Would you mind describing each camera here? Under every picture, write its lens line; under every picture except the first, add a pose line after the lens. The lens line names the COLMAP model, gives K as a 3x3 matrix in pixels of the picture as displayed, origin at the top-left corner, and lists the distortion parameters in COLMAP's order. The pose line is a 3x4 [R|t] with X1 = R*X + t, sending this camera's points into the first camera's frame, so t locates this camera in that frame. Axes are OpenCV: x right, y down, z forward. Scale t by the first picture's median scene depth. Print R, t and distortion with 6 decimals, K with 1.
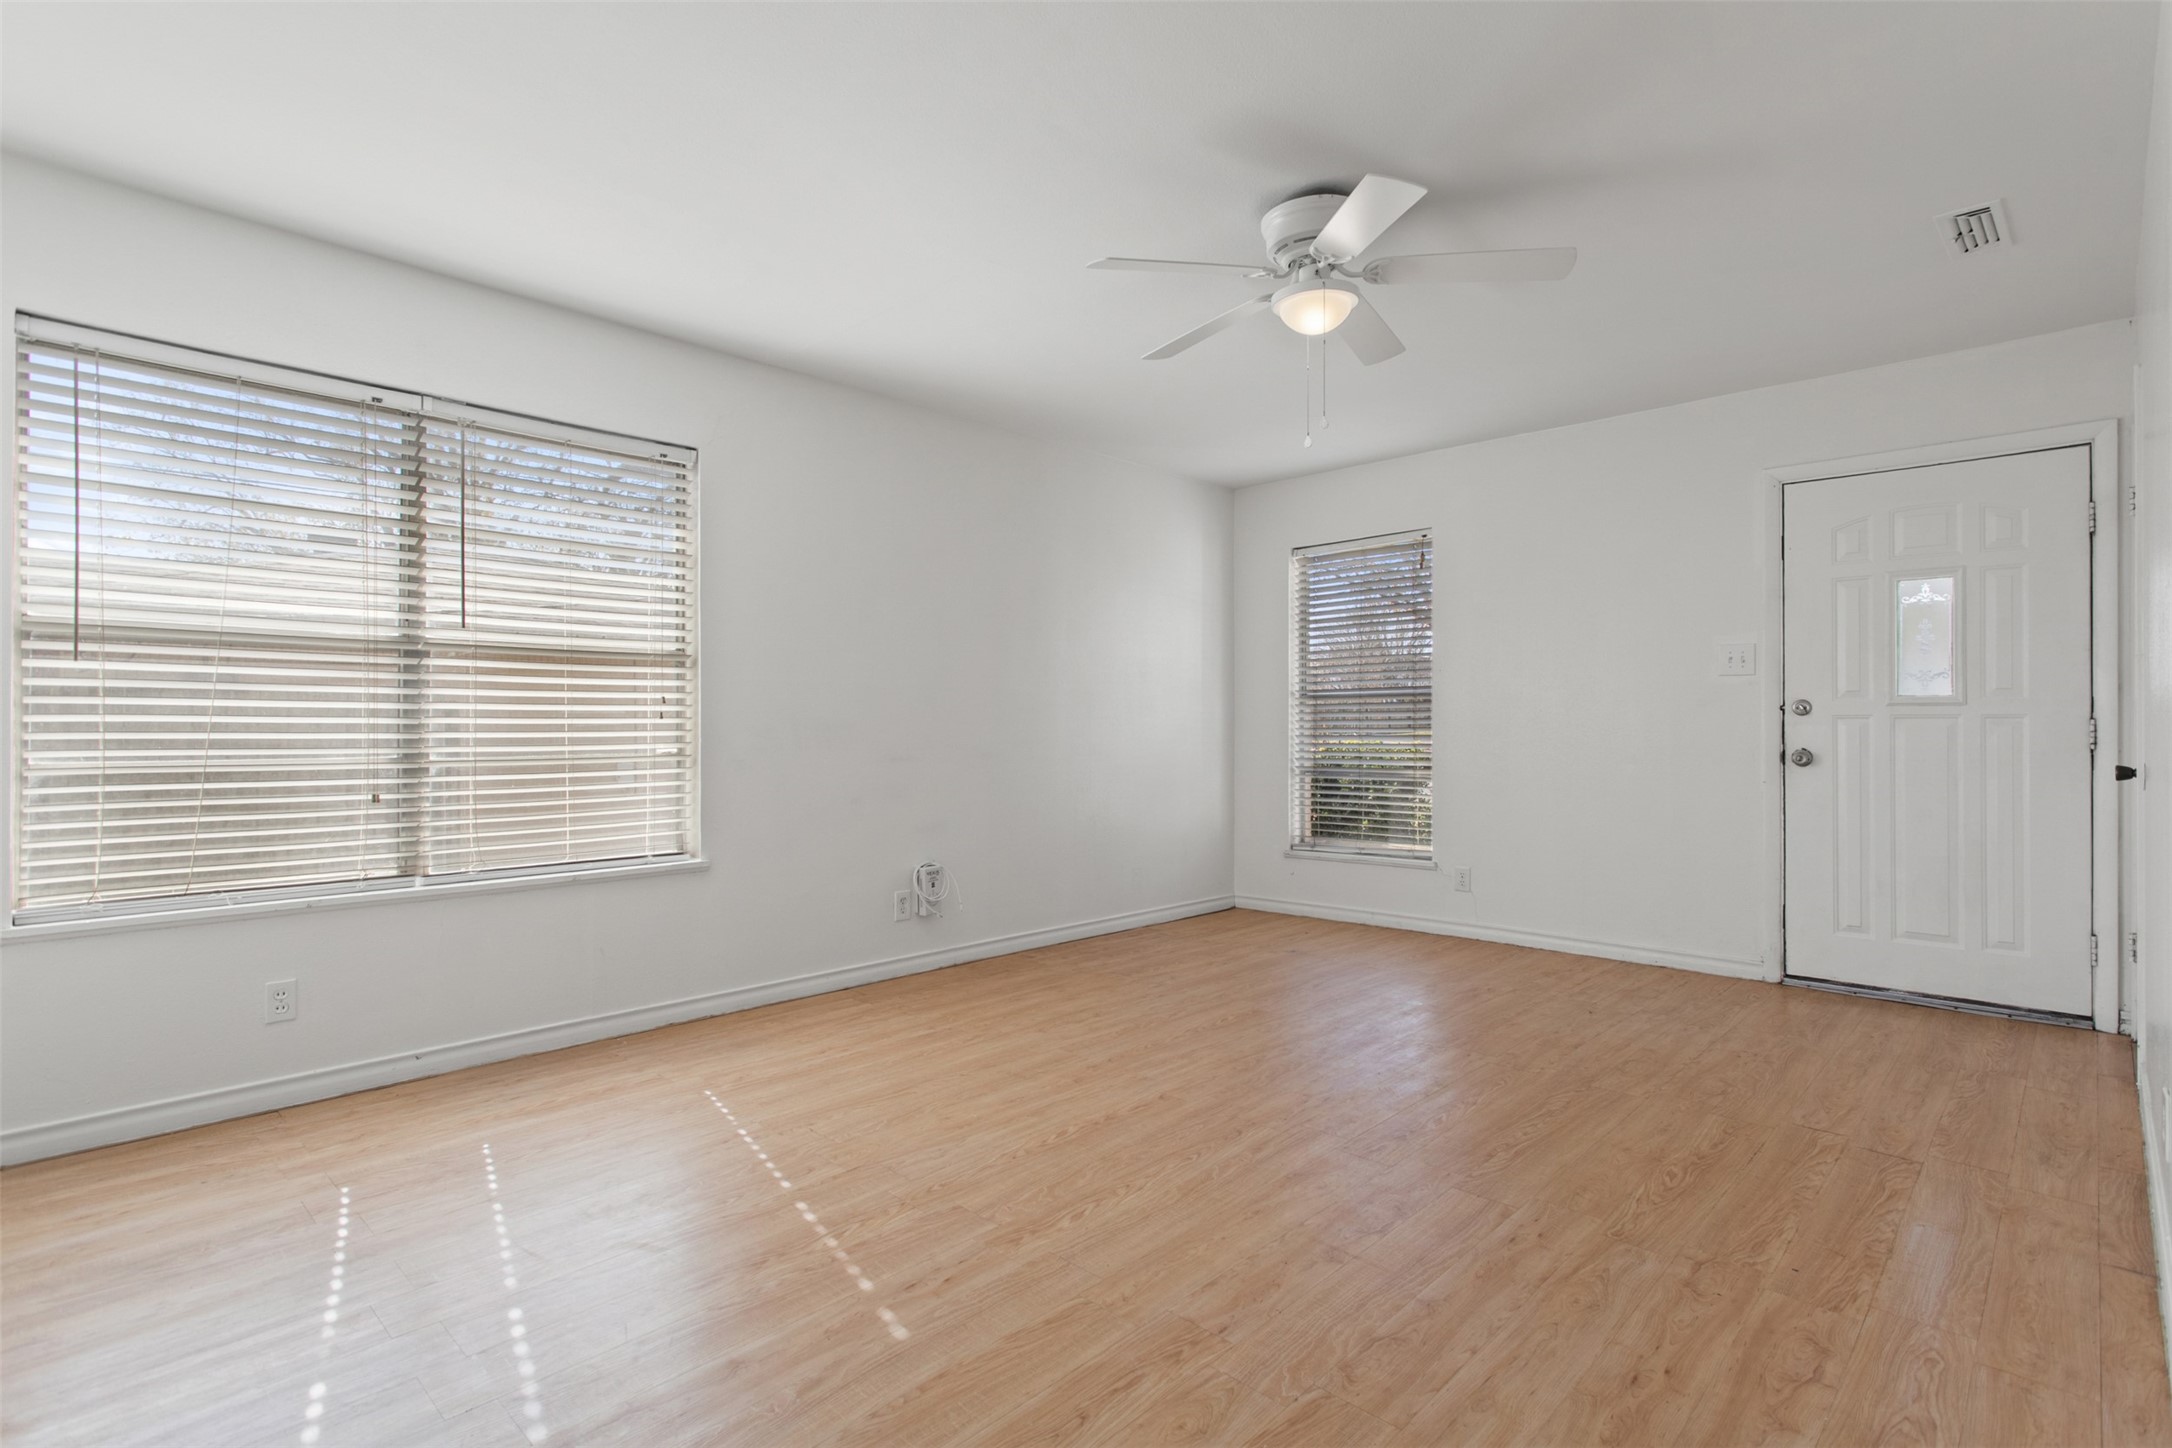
lens RADIAL K [[1048.4, 0, 1086.0], [0, 1048.4, 724.0], [0, 0, 1]] dist [0.005651, 0.000720]
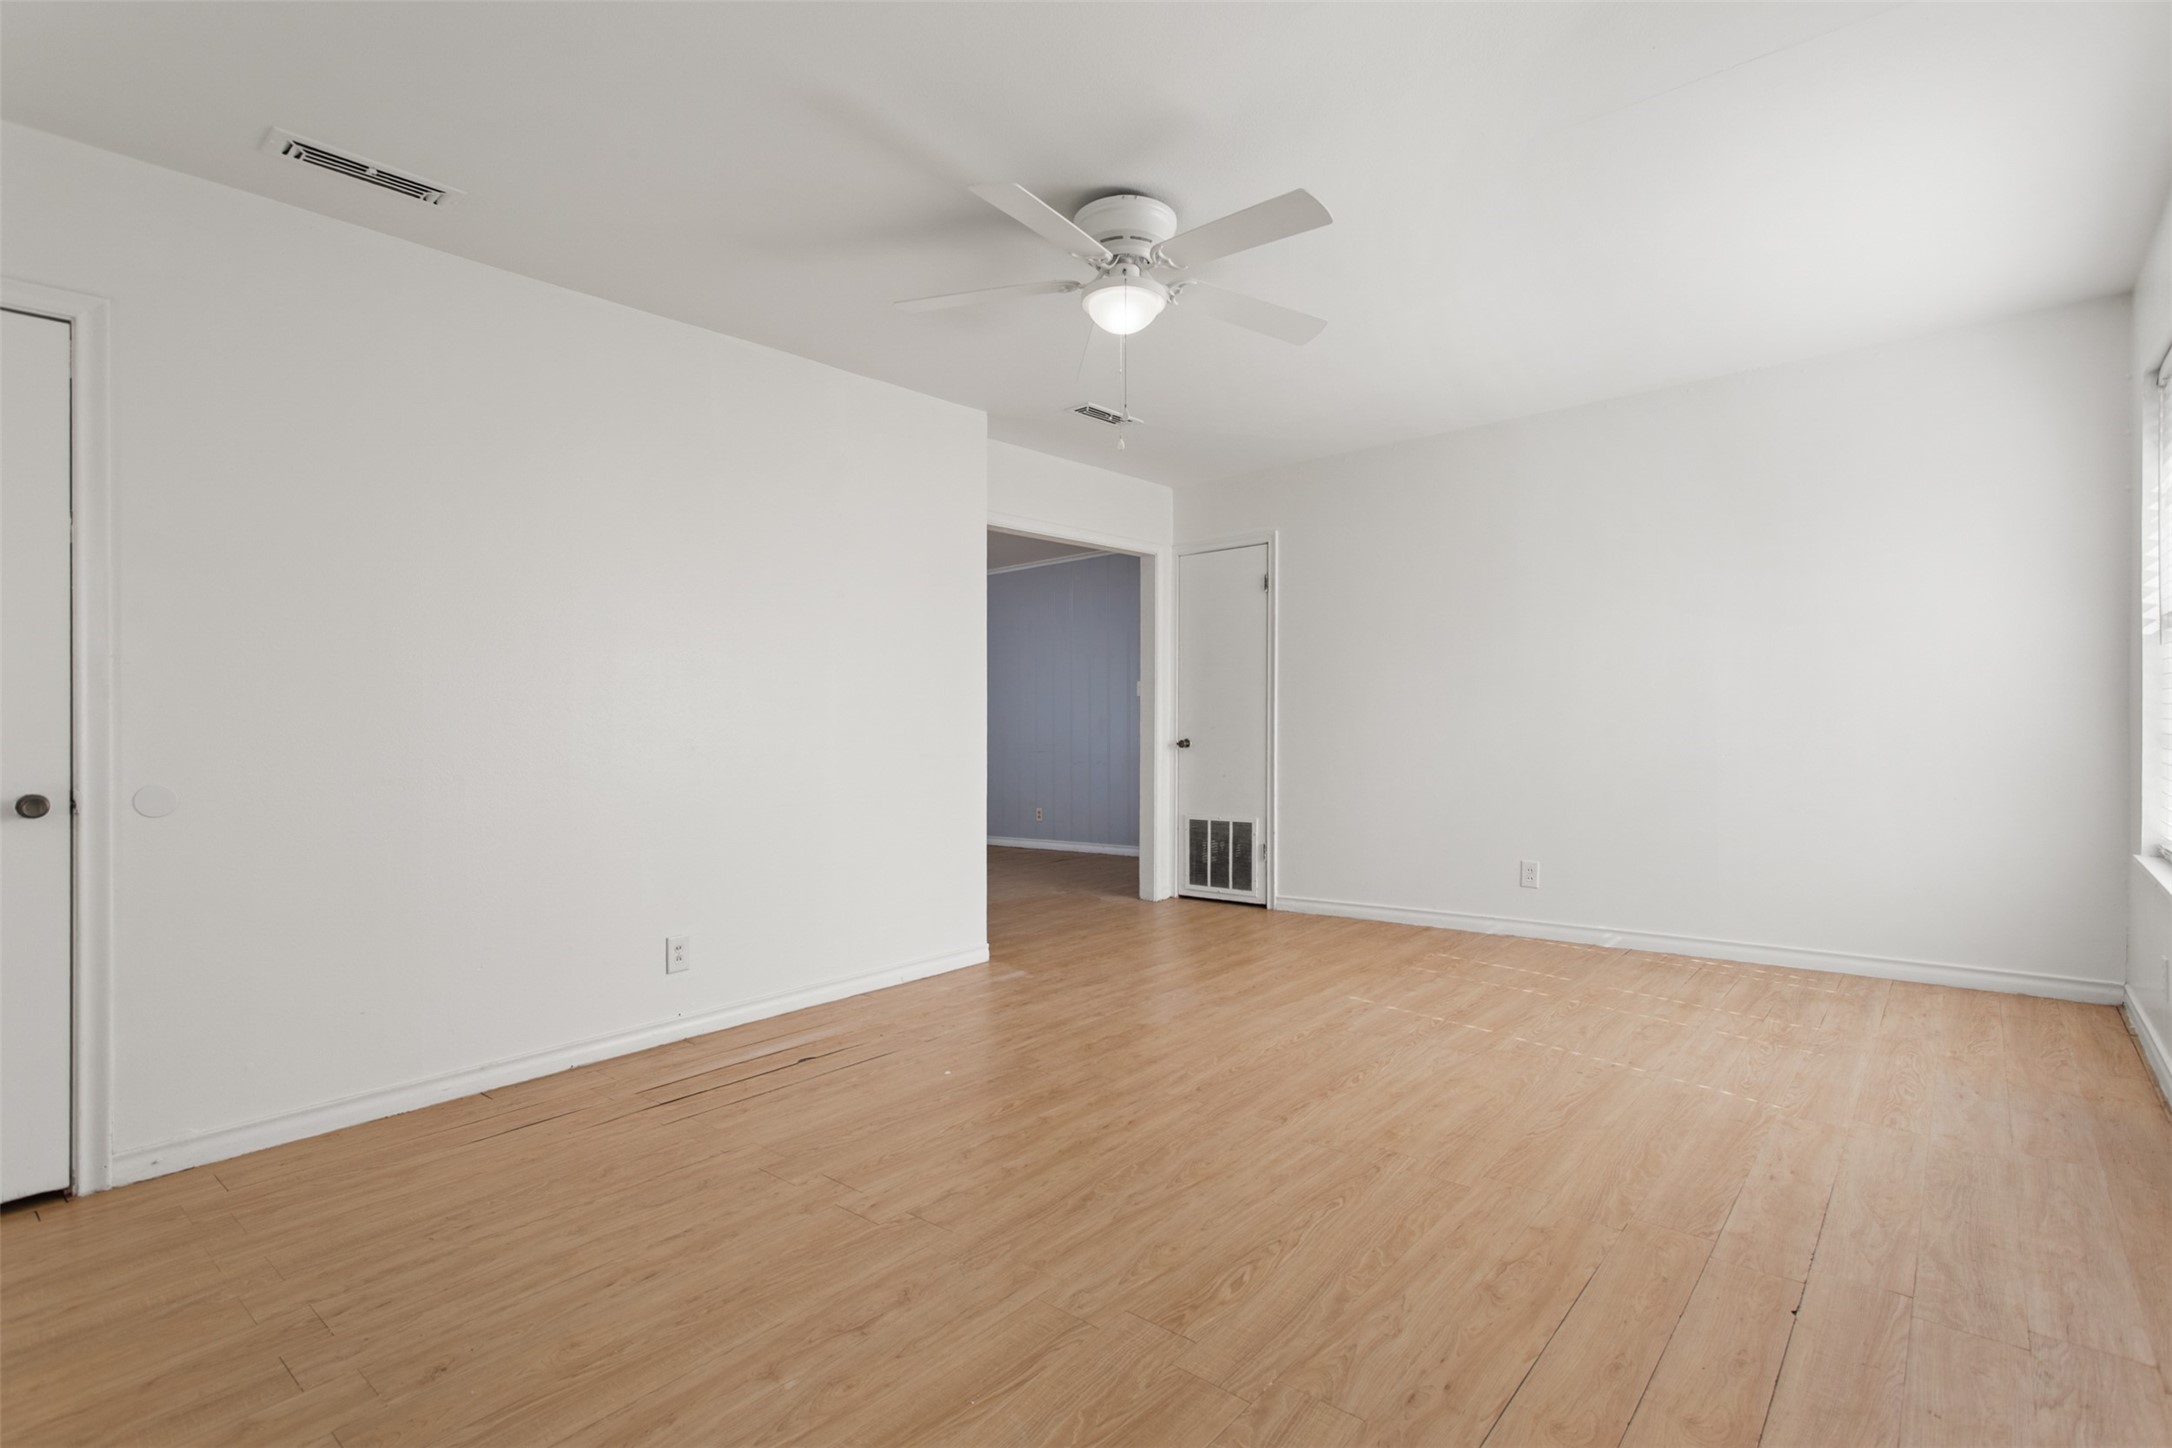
lens RADIAL K [[1048.4, 0, 1086.0], [0, 1048.4, 724.0], [0, 0, 1]] dist [0.005651, 0.000720]
pose [[-0.998146, 0.021587, -0.056911, 0.284700], [0.021343, 0.999760, 0.004894, -0.000650], [0.057003, 0.003670, -0.998367, 1.869279]]
